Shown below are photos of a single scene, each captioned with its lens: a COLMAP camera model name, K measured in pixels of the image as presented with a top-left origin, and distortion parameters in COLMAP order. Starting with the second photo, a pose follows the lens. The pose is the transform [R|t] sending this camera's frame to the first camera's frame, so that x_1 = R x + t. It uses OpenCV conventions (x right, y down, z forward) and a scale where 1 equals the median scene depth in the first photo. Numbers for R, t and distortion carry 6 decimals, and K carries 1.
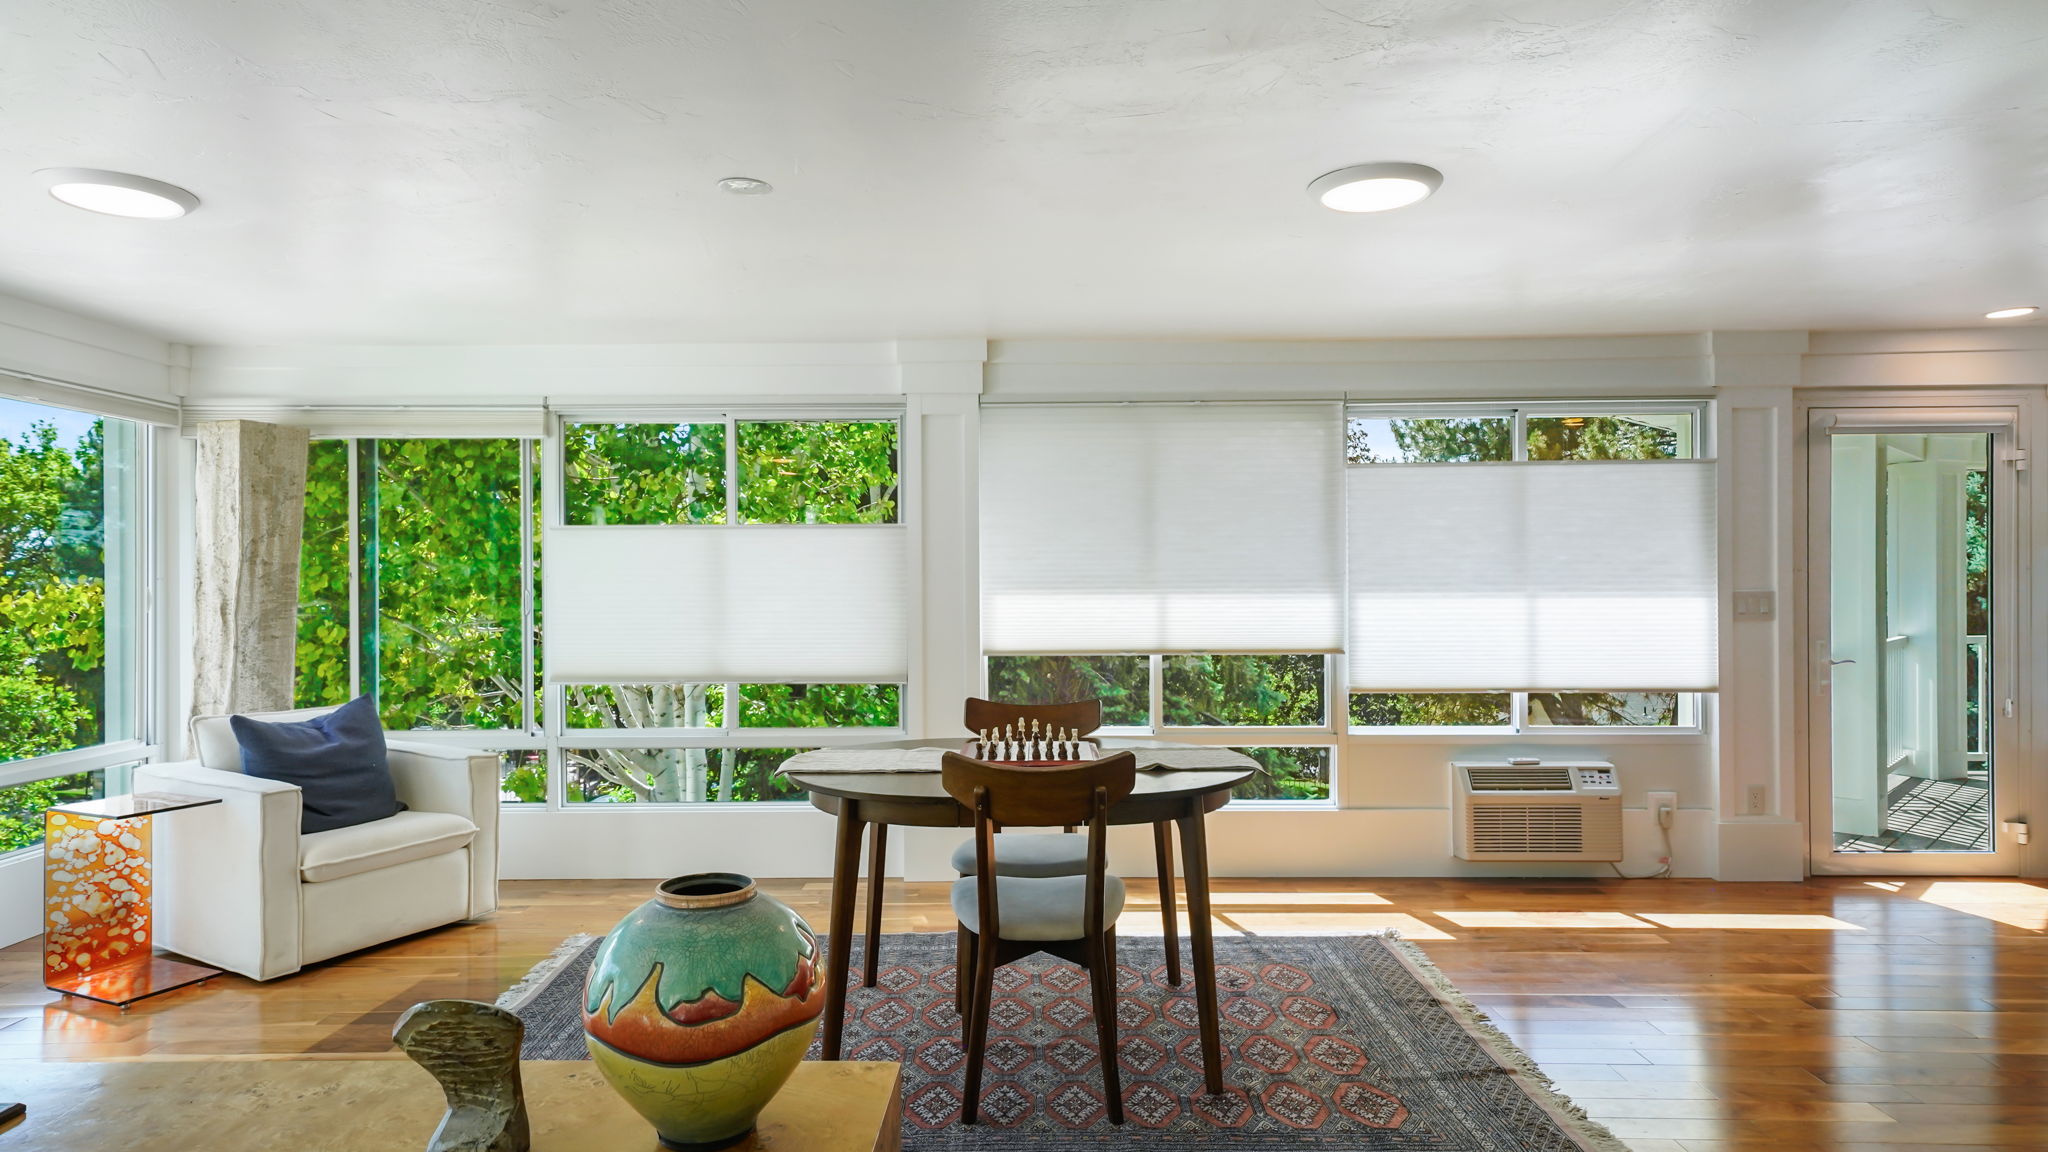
lens RADIAL K [[1171.3, 0, 1024.0], [0, 1171.3, 576.0], [0, 0, 1]] dist [0.024163, -0.000052]
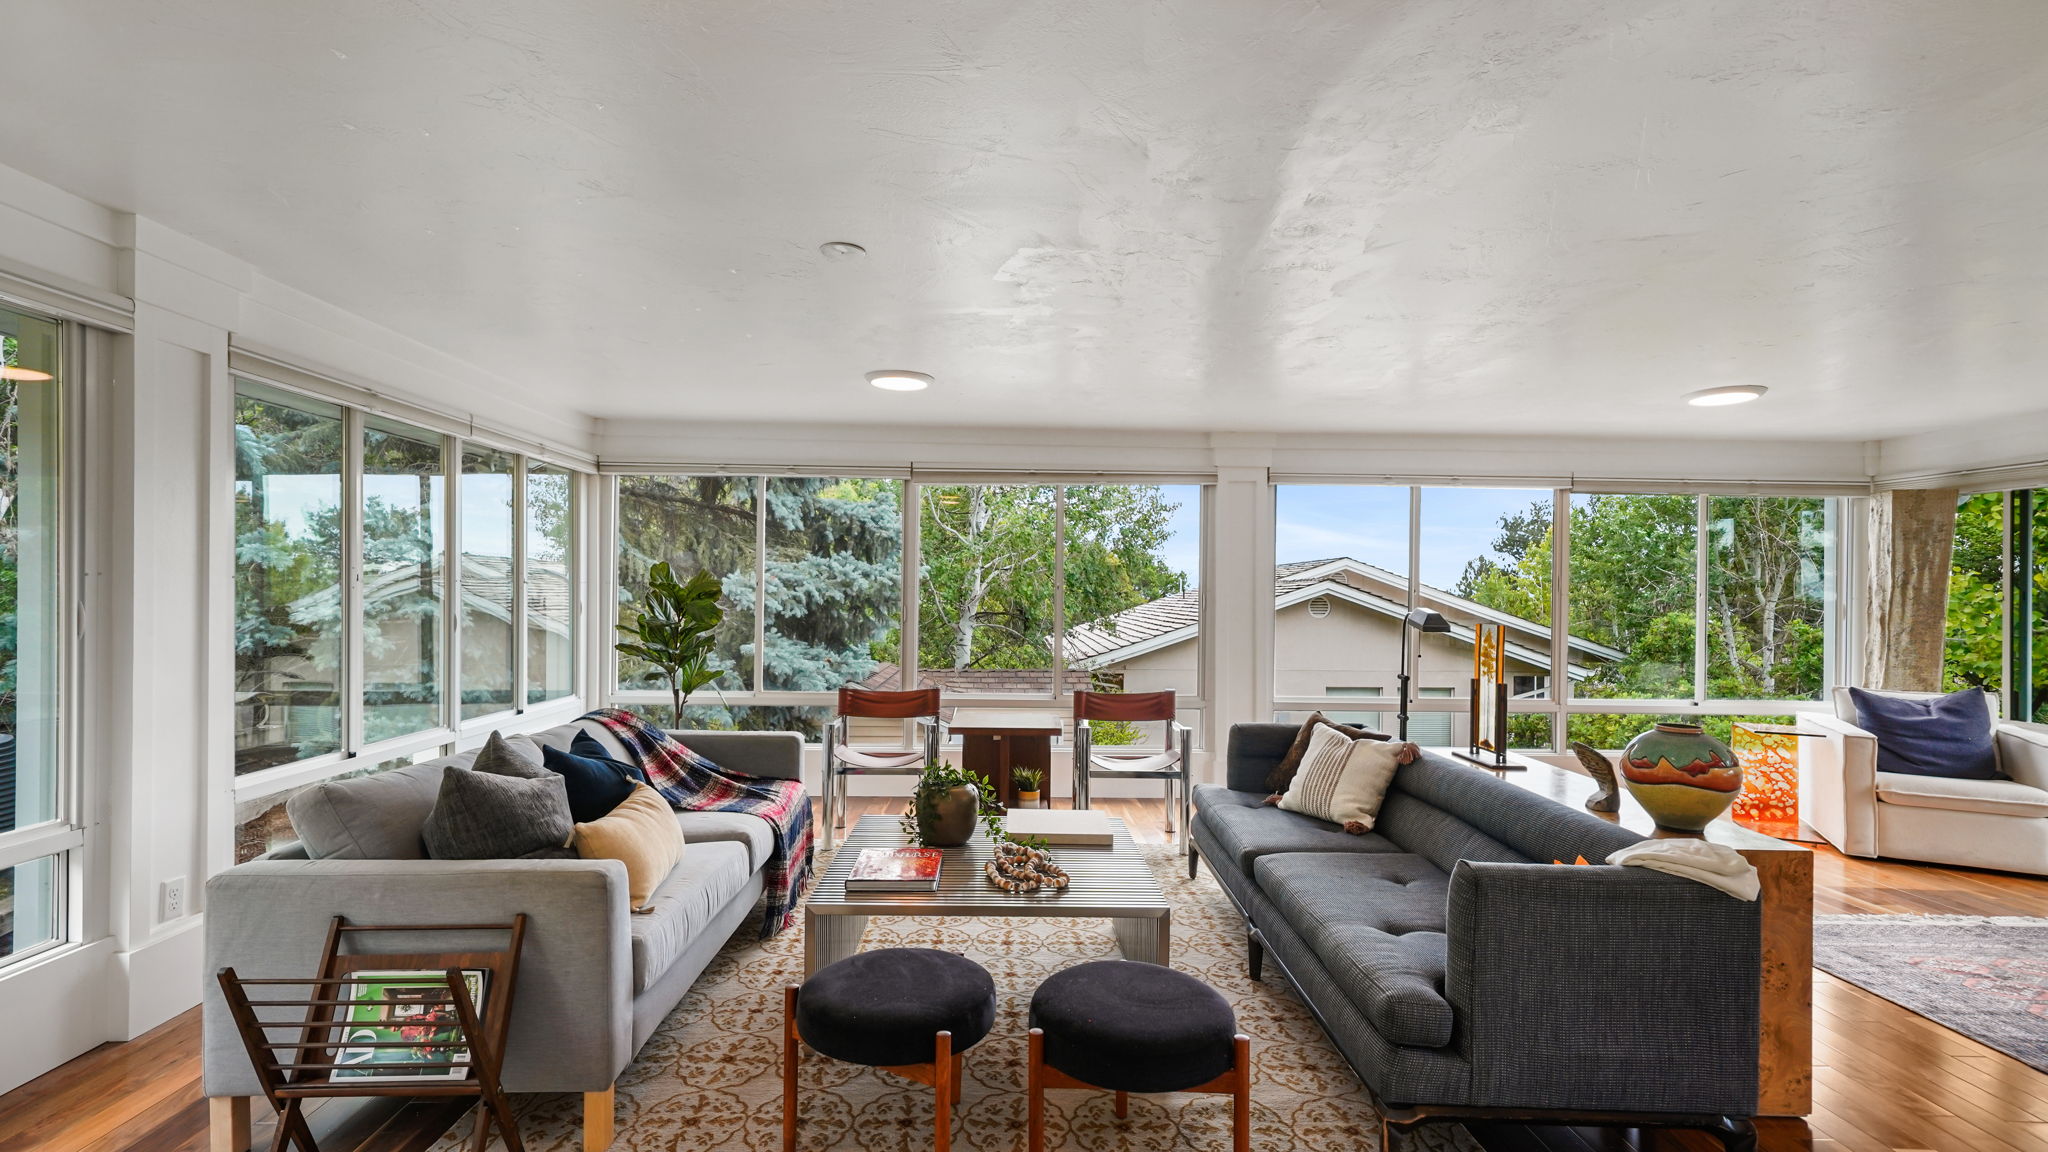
lens RADIAL K [[894.0, 0, 1011.3], [0, 894.0, 593.6], [0, 0, 1]] dist [0.003448, 0.000994]
pose [[0.020288, 0.007746, -0.999764, 0.435664], [-0.009274, 0.999928, 0.007559, -0.002843], [0.999751, 0.009118, 0.020359, -0.112322]]
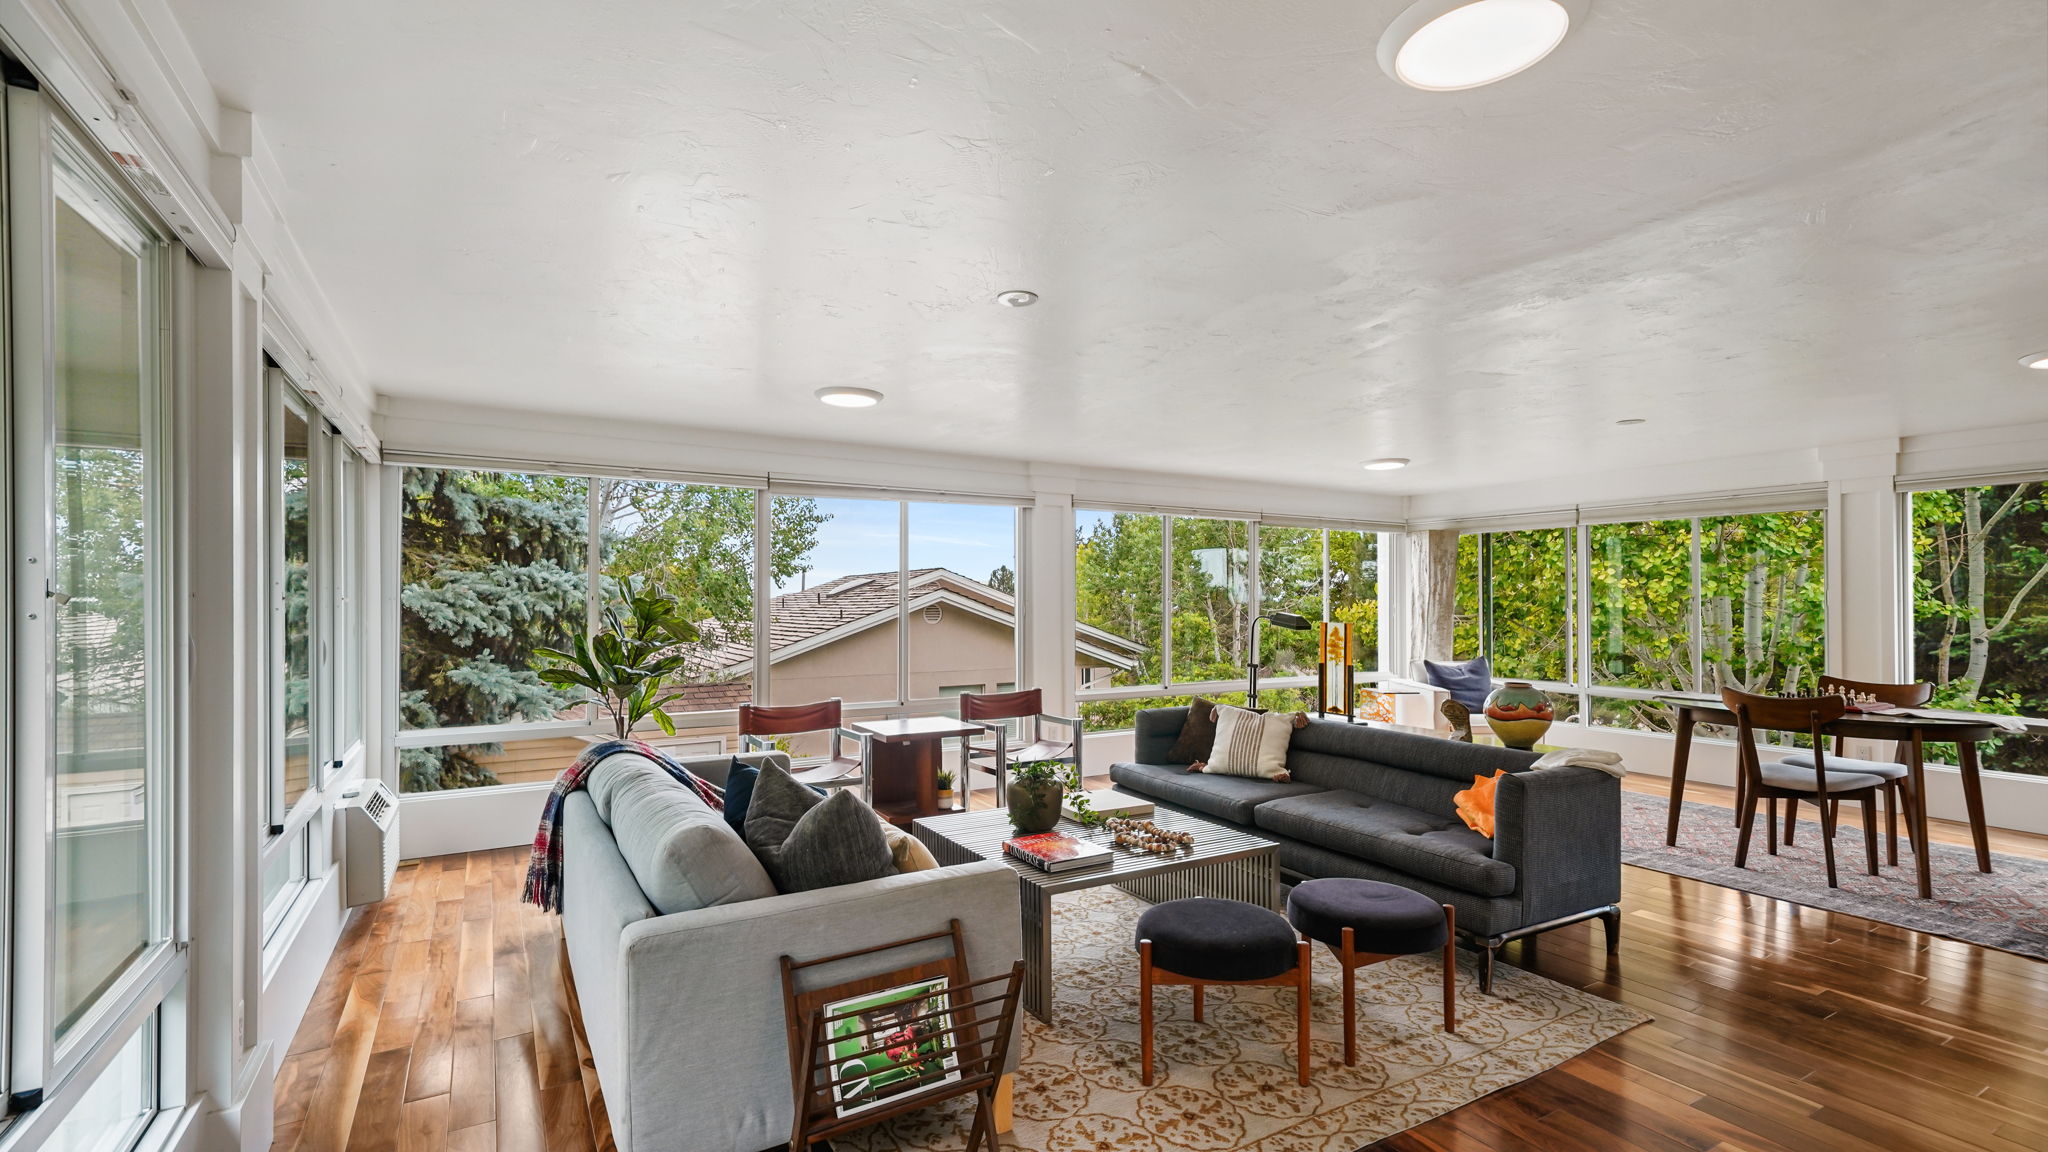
lens RADIAL K [[894.0, 0, 1011.3], [0, 894.0, 593.6], [0, 0, 1]] dist [0.003448, 0.000994]
pose [[0.504670, -0.003154, -0.863306, 0.403377], [-0.000918, 0.999991, -0.004191, -0.004794], [0.863312, 0.002908, 0.504663, -0.540404]]
